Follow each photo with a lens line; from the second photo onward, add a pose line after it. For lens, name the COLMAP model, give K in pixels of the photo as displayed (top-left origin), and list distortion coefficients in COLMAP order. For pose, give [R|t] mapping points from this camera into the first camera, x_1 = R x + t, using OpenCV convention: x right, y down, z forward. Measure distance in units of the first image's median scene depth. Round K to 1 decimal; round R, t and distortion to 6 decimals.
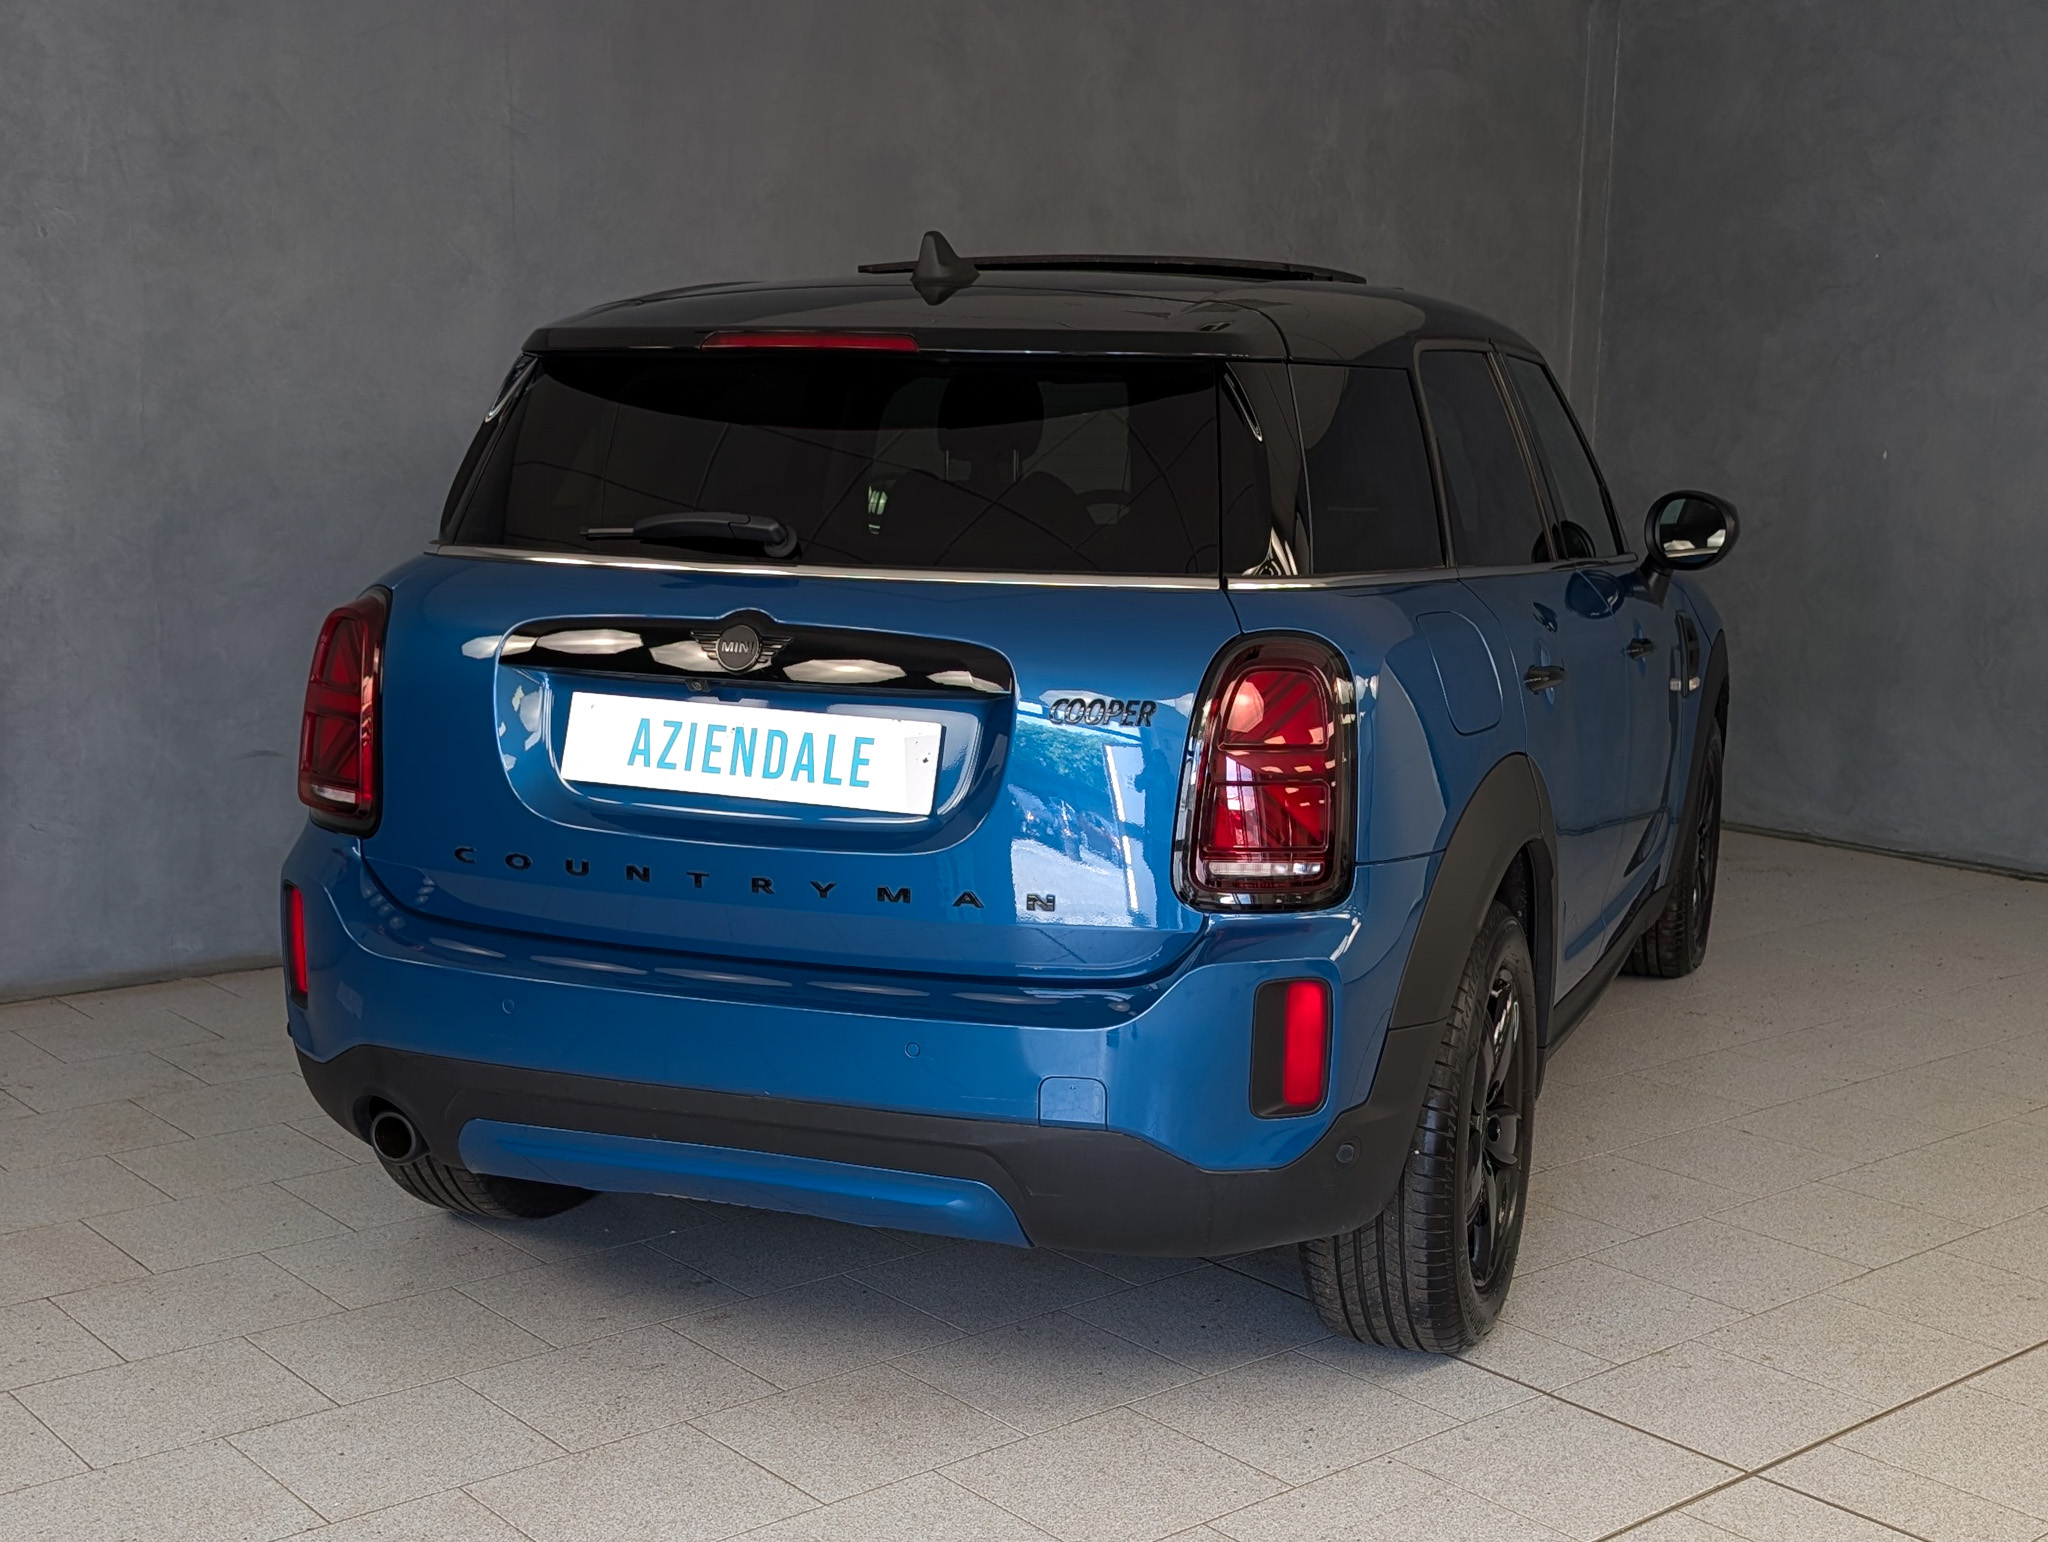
lens RADIAL K [[1520.2, 0, 1075.8], [0, 1520.2, 819.3], [0, 0, 1]] dist [0.011371, -0.018582]
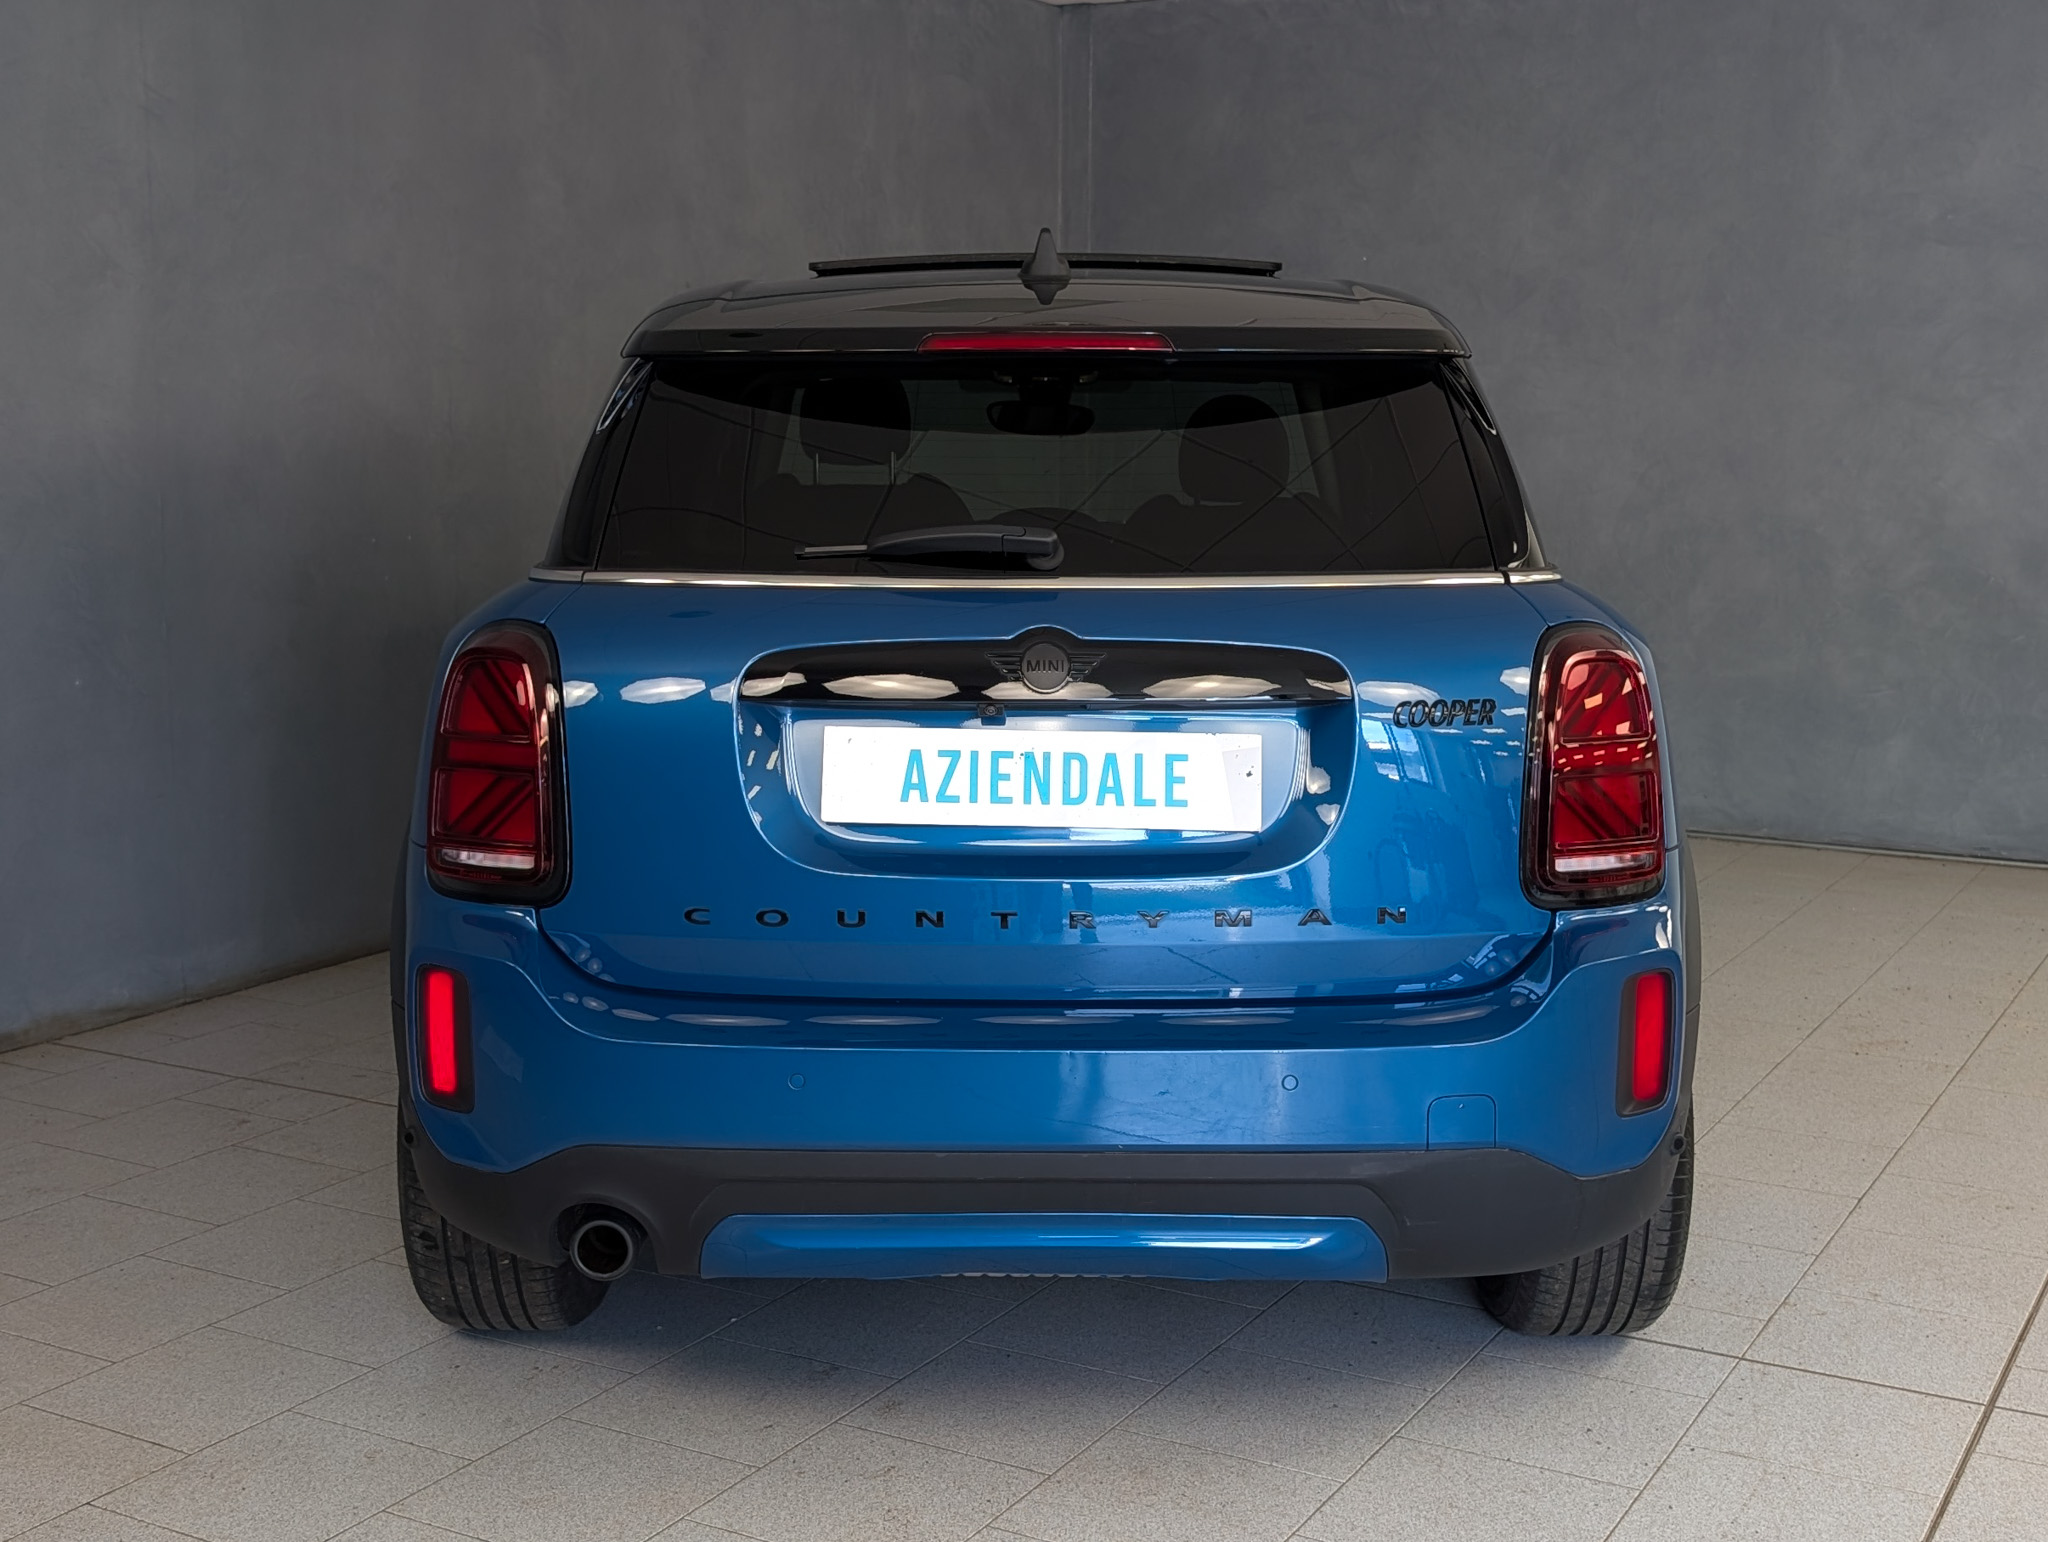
lens RADIAL K [[1520.2, 0, 1065.2], [0, 1520.2, 767.9], [0, 0, 1]] dist [0.011371, -0.018582]
pose [[0.972311, -0.069186, 0.223214, -0.406123], [0.075444, 0.996957, -0.019620, -0.030954], [-0.221177, 0.035917, 0.974572, 0.084944]]
